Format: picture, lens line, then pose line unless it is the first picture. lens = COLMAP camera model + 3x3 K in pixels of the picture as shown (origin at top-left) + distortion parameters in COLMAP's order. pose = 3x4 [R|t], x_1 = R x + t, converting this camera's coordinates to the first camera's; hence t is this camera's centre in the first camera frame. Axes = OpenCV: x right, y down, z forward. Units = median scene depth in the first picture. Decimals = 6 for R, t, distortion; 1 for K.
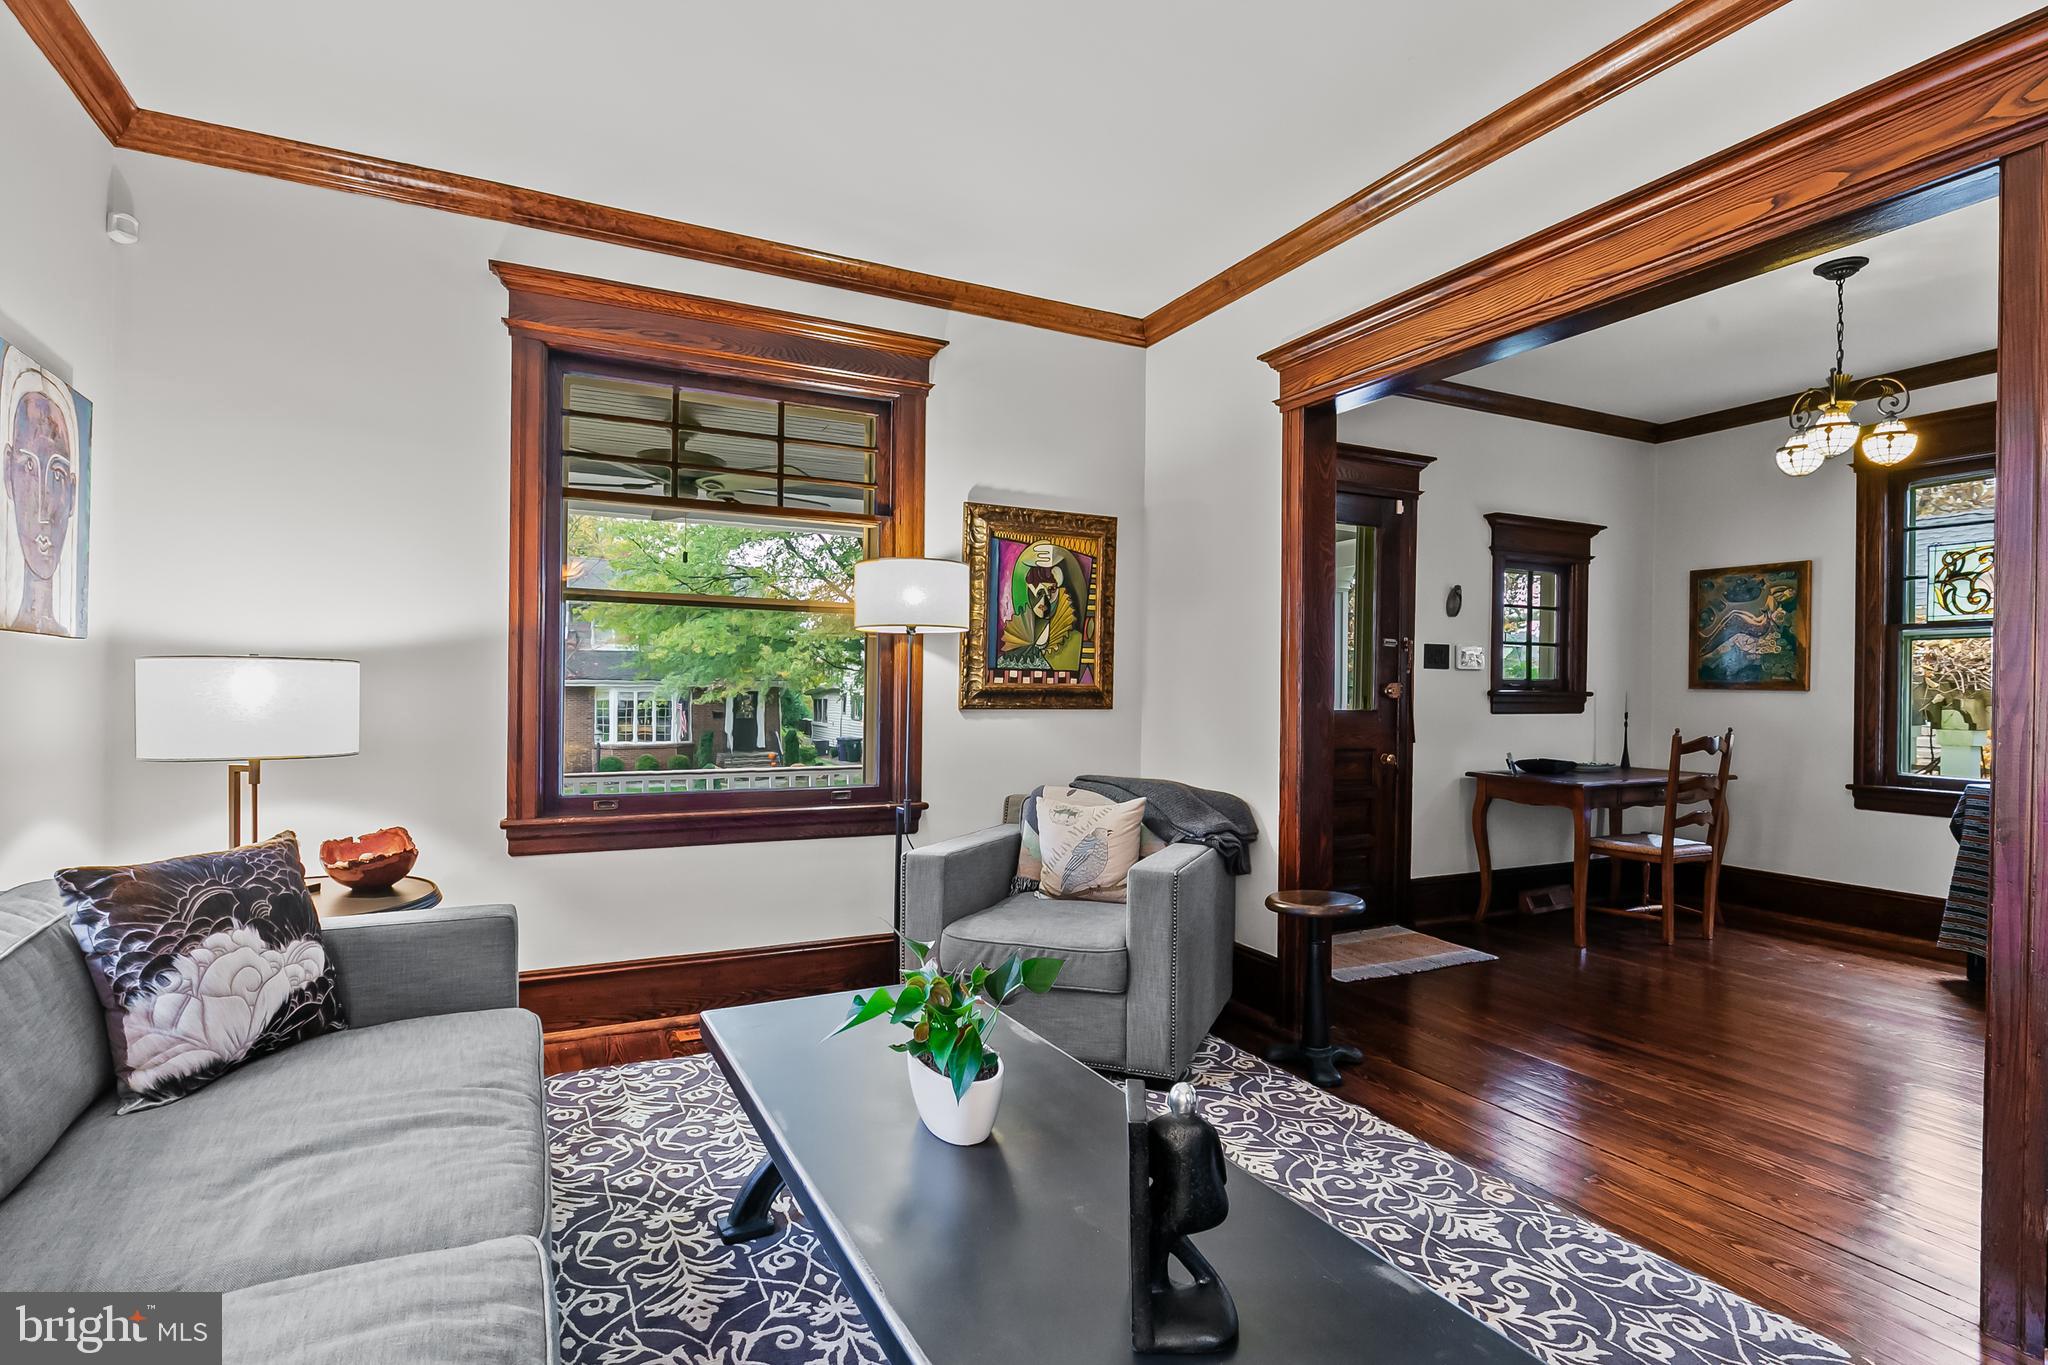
lens RADIAL K [[1030.4, 0, 1017.0], [0, 1030.4, 687.5], [0, 0, 1]] dist [-0.001382, 0.001547]
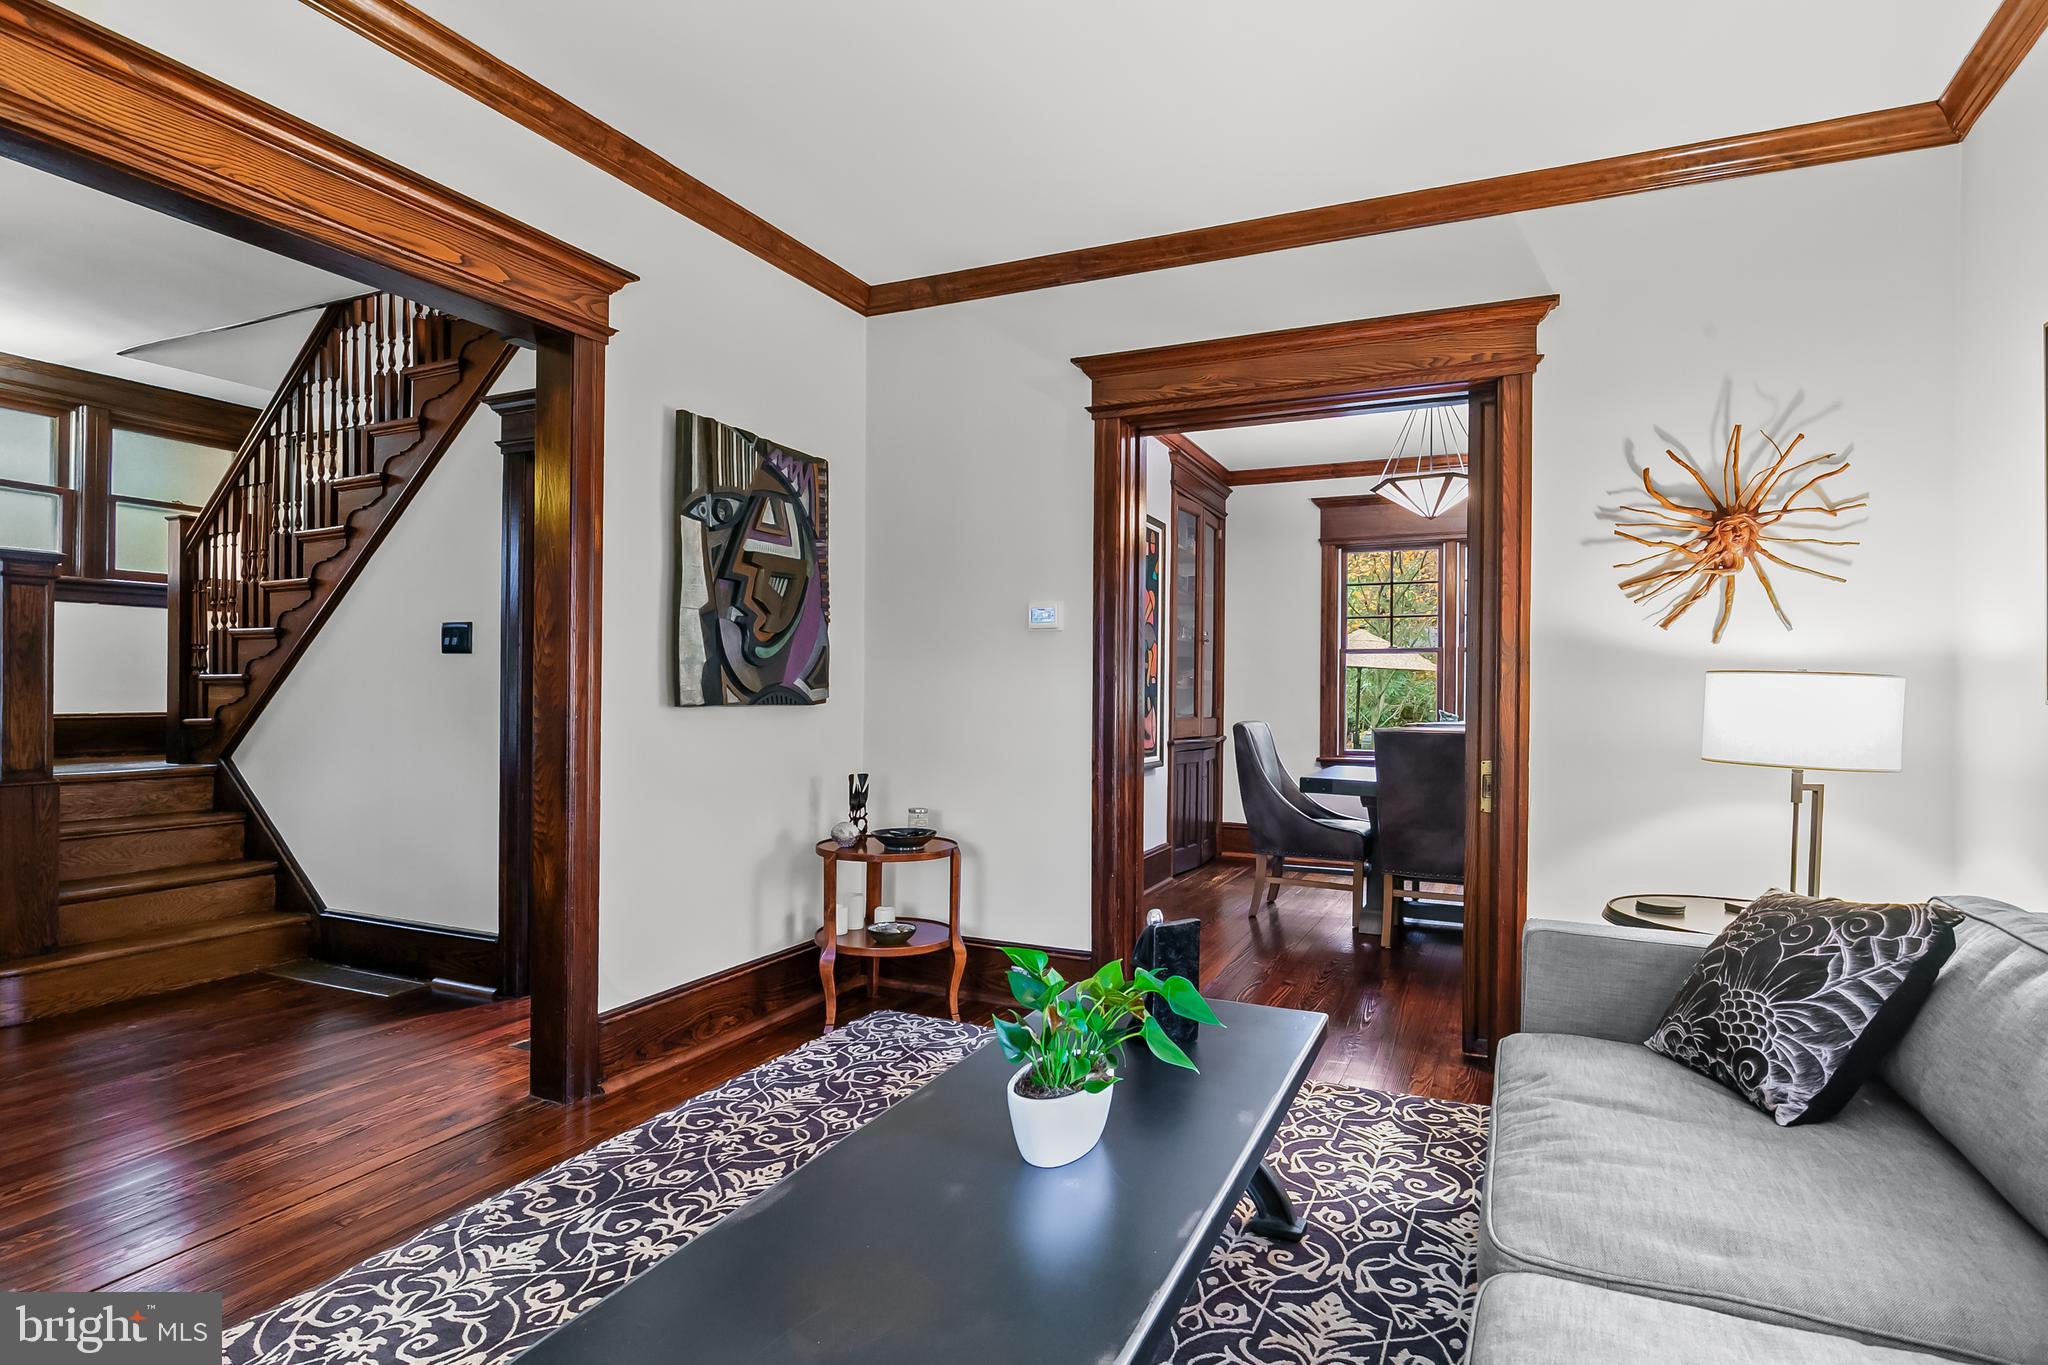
lens RADIAL K [[1109.9, 0, 1043.8], [0, 1109.9, 688.5], [0, 0, 1]] dist [0.012084, -0.002646]
pose [[-0.633453, -0.012082, 0.773687, -0.342239], [-0.010857, 0.999918, 0.006726, -0.002298], [-0.773705, -0.004139, -0.633533, 0.673757]]
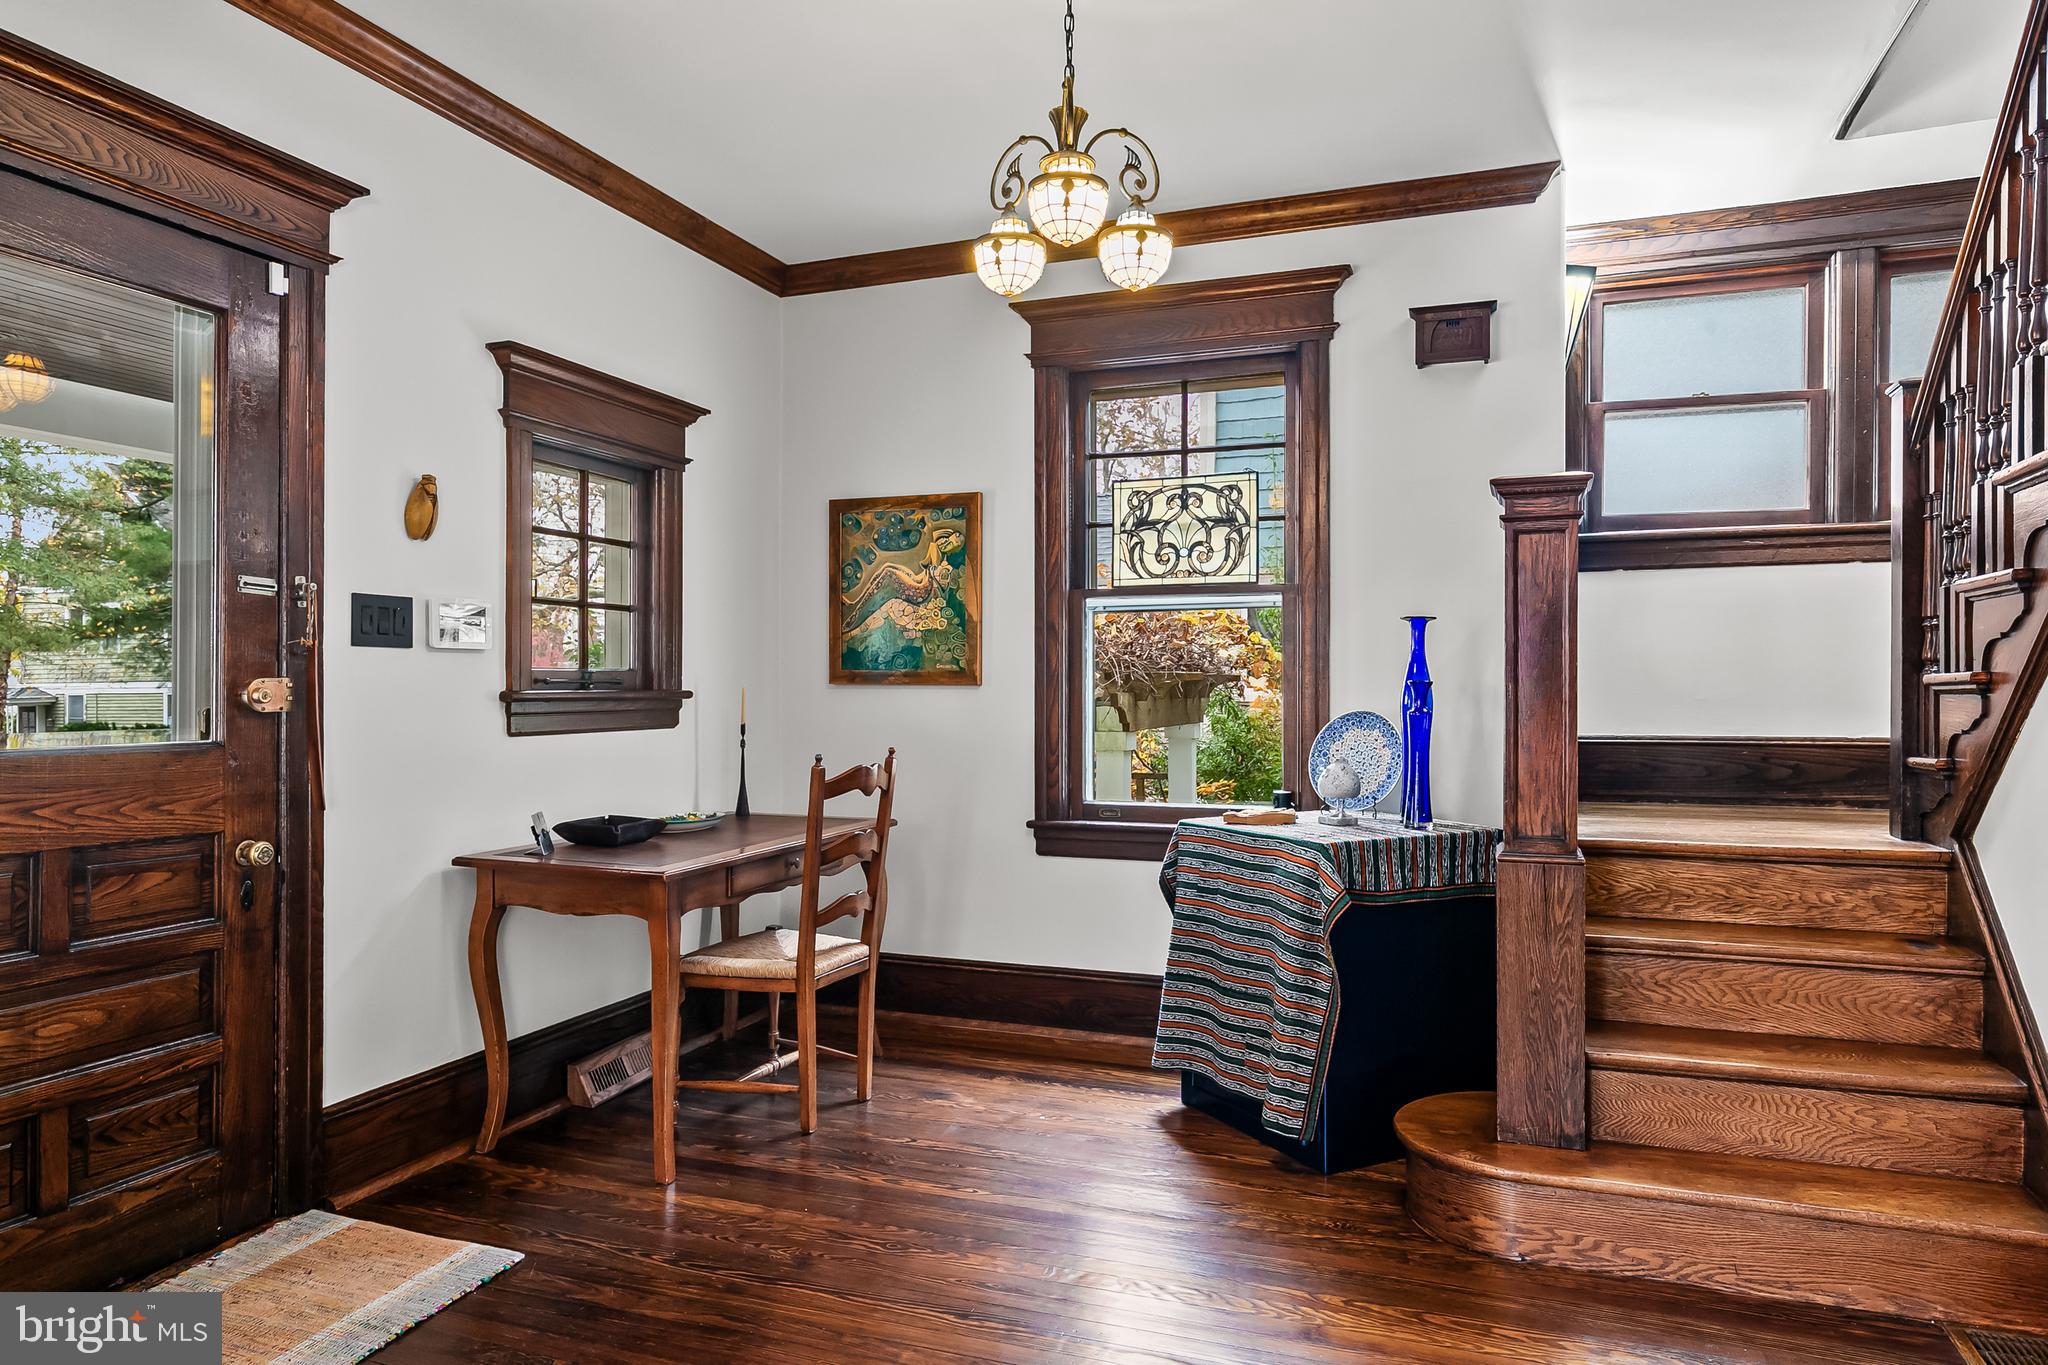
lens RADIAL K [[1244.9, 0, 1034.4], [0, 1244.9, 688.9], [0, 0, 1]] dist [0.000080, -0.000028]
pose [[0.729690, -0.013044, 0.683654, 0.284025], [0.009160, 0.999915, 0.009302, -0.001907], [-0.683717, -0.000525, 0.729747, 0.457973]]
